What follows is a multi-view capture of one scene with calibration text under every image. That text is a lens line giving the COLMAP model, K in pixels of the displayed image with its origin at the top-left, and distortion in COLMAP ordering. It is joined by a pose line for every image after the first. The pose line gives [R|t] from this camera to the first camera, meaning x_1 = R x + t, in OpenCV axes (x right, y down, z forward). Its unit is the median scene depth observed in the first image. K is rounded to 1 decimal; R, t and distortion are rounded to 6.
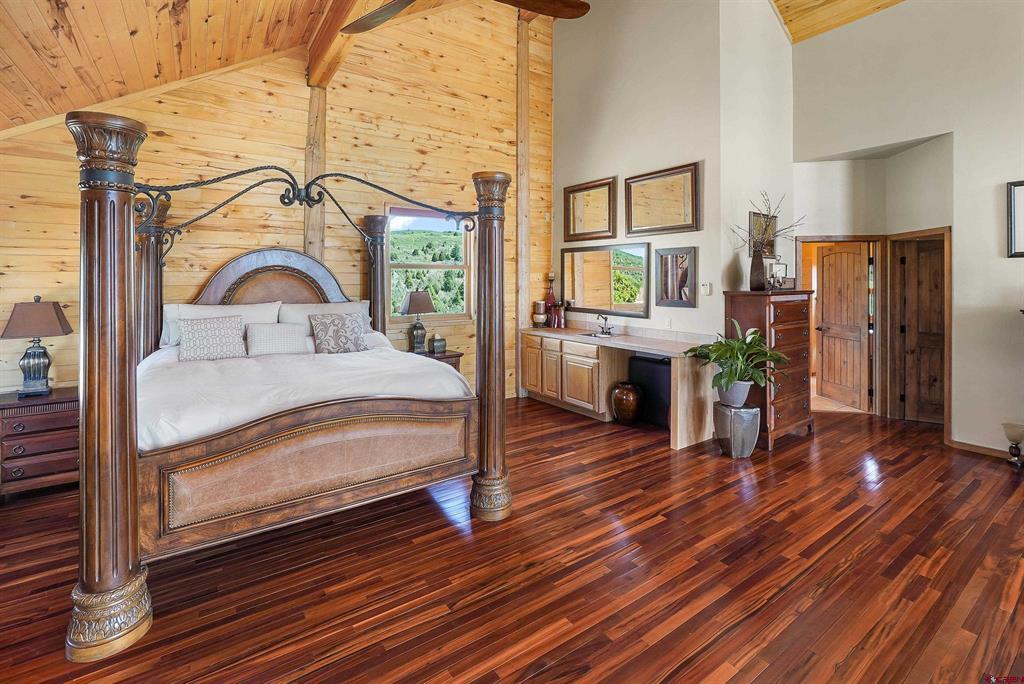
lens RADIAL K [[457.7, 0, 511.2], [0, 457.7, 282.4], [0, 0, 1]] dist [-0.001459, 0.000494]
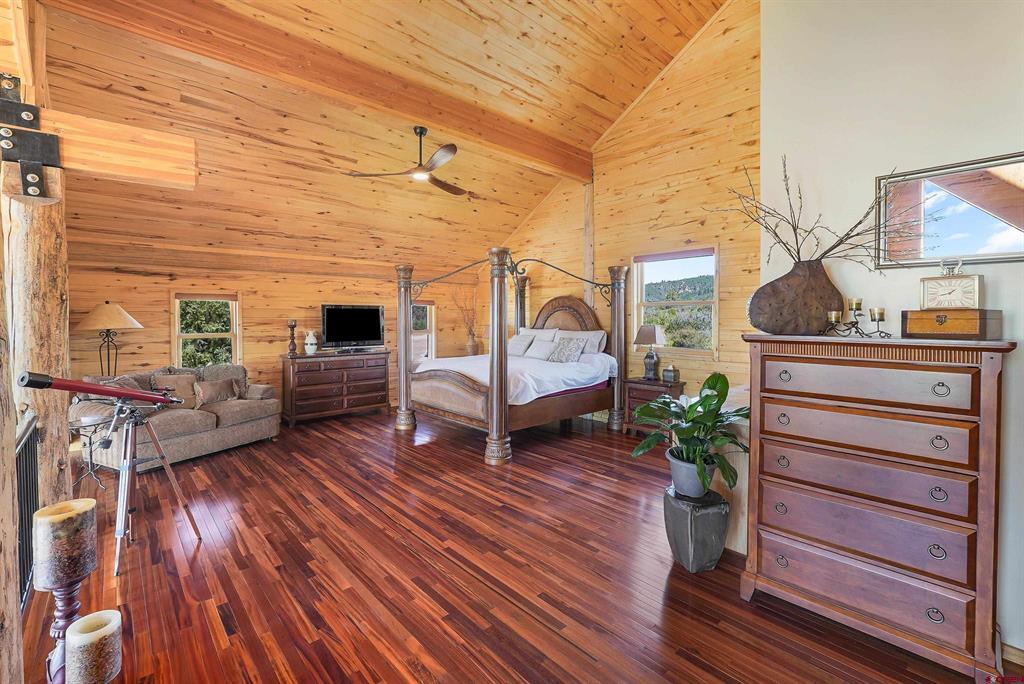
lens RADIAL K [[451.0, 0, 510.4], [0, 451.0, 328.3], [0, 0, 1]] dist [-0.000460, 0.000066]
pose [[0.128152, 0.032647, -0.991217, 1.814925], [-0.004373, 0.999467, 0.032353, -0.014636], [0.991745, 0.000189, 0.128227, 1.018793]]
